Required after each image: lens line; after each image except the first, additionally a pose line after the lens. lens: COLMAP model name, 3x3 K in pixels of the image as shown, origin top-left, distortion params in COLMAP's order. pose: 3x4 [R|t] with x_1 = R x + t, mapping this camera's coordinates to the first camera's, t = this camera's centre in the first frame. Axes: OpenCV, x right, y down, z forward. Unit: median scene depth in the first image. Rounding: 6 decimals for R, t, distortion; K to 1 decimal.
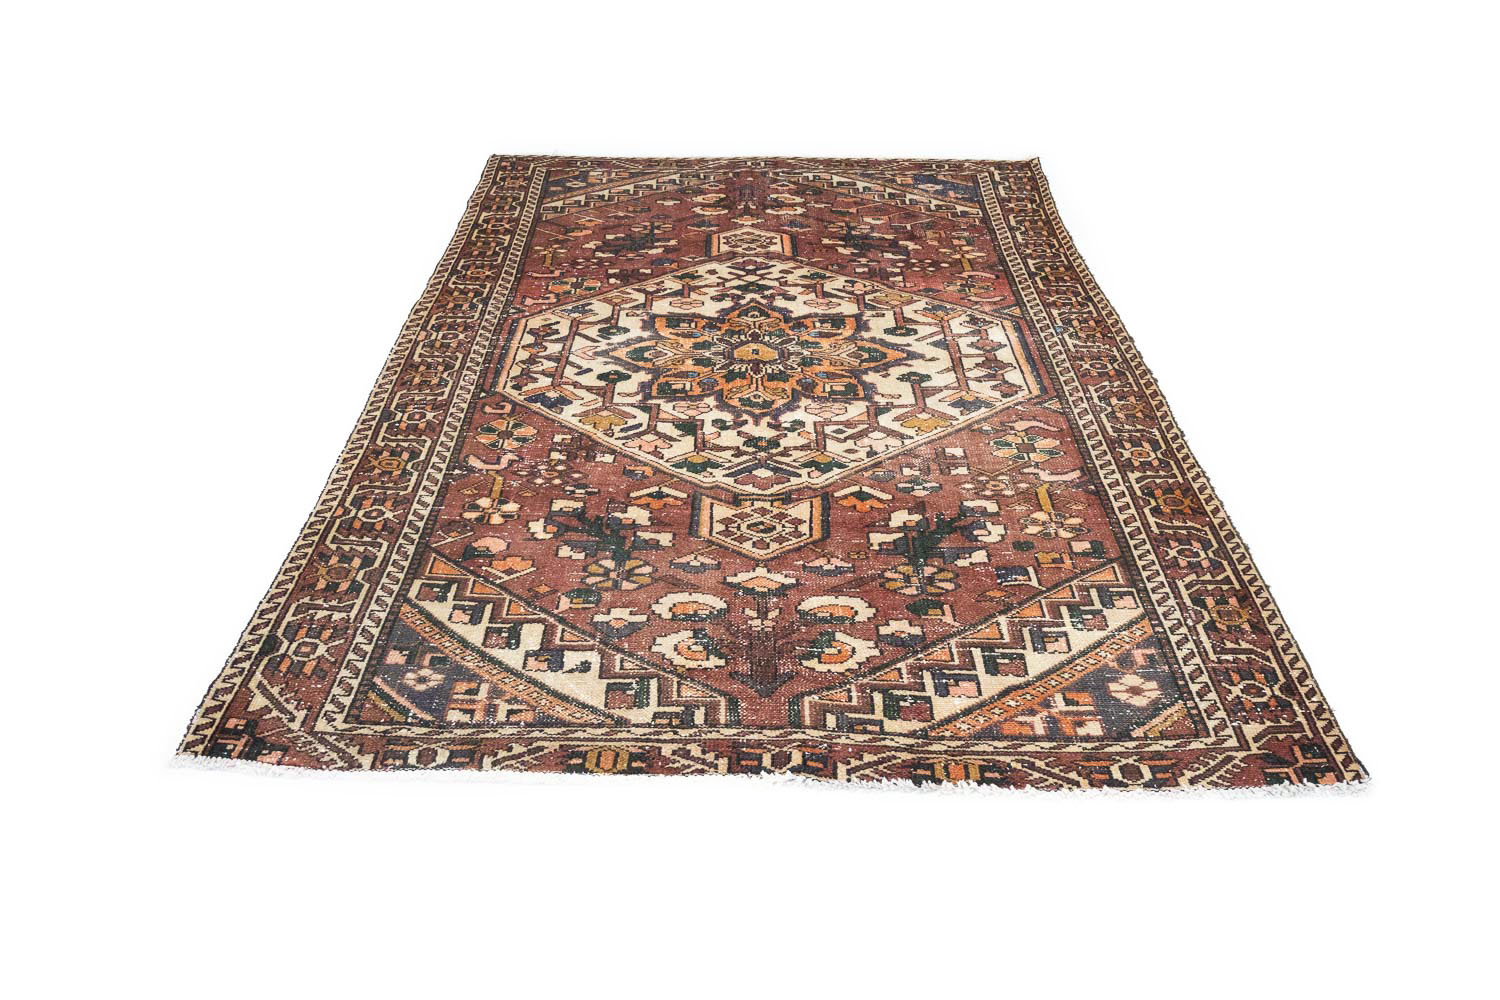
lens RADIAL K [[1253.6, 0, 745.2], [0, 1253.6, 502.5], [0, 0, 1]] dist [0.006122, 0.003945]
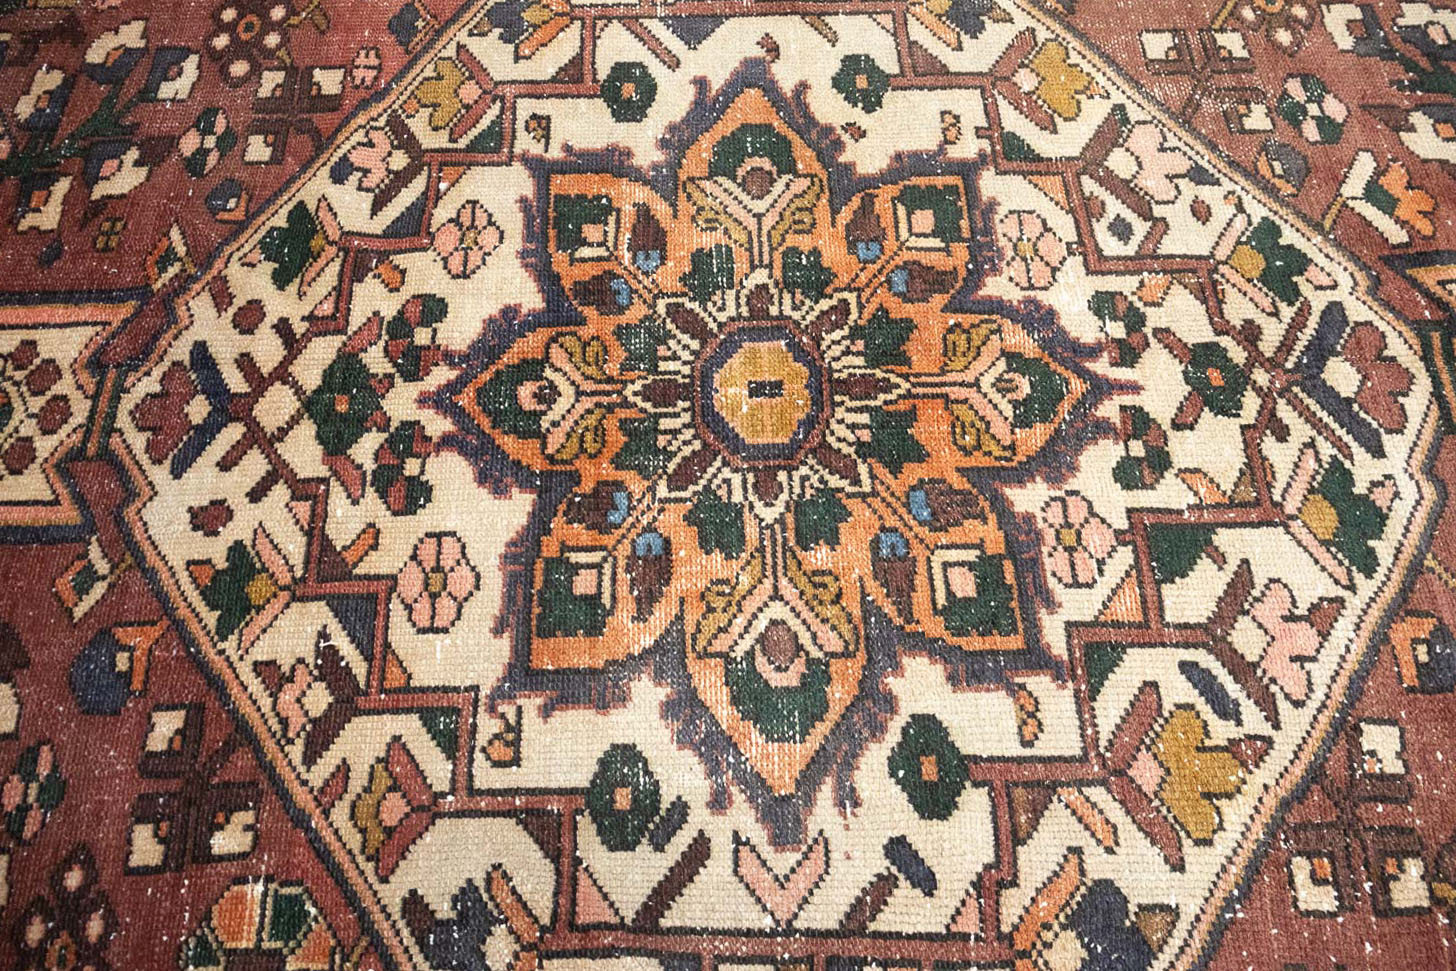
lens RADIAL K [[1236.1, 0, 707.9], [0, 1236.1, 487.2], [0, 0, 1]] dist [0.006506, -0.003498]
pose [[-0.011509, -0.885887, 0.463759, -0.189454], [0.579652, 0.372002, 0.724995, -0.393490], [-0.814783, 0.277163, 0.509224, 0.876747]]
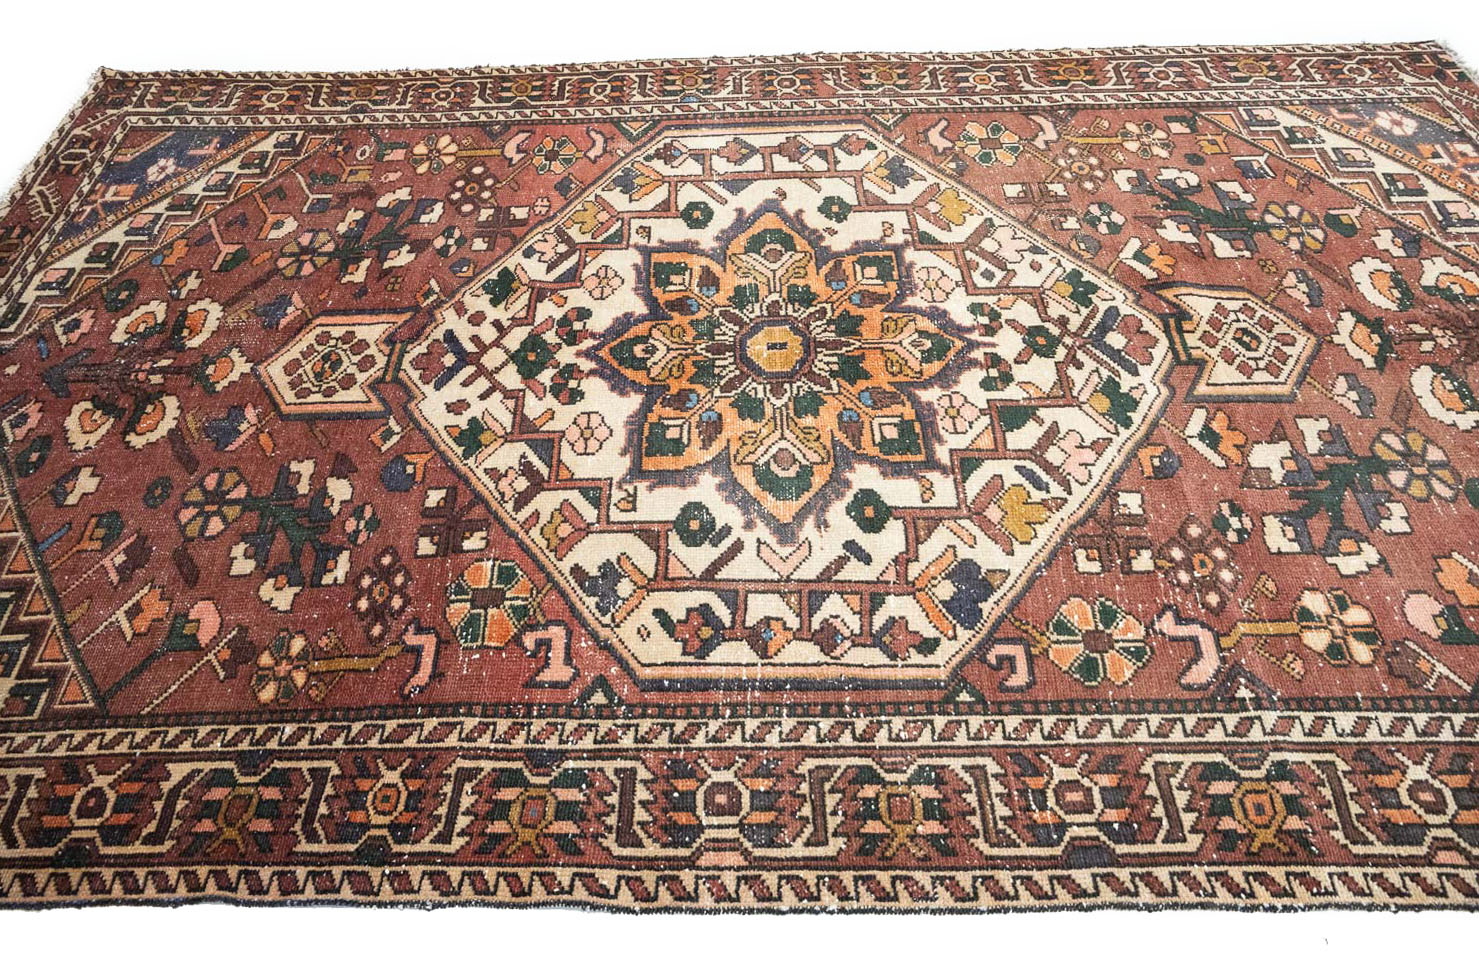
lens RADIAL K [[1230.7, 0, 722.7], [0, 1230.7, 482.1], [0, 0, 1]] dist [-0.001072, 0.007586]
pose [[0.002689, -0.722073, 0.691812, -0.482202], [0.598180, 0.555554, 0.577530, -0.470390], [-0.801357, 0.412275, 0.433423, 0.819223]]
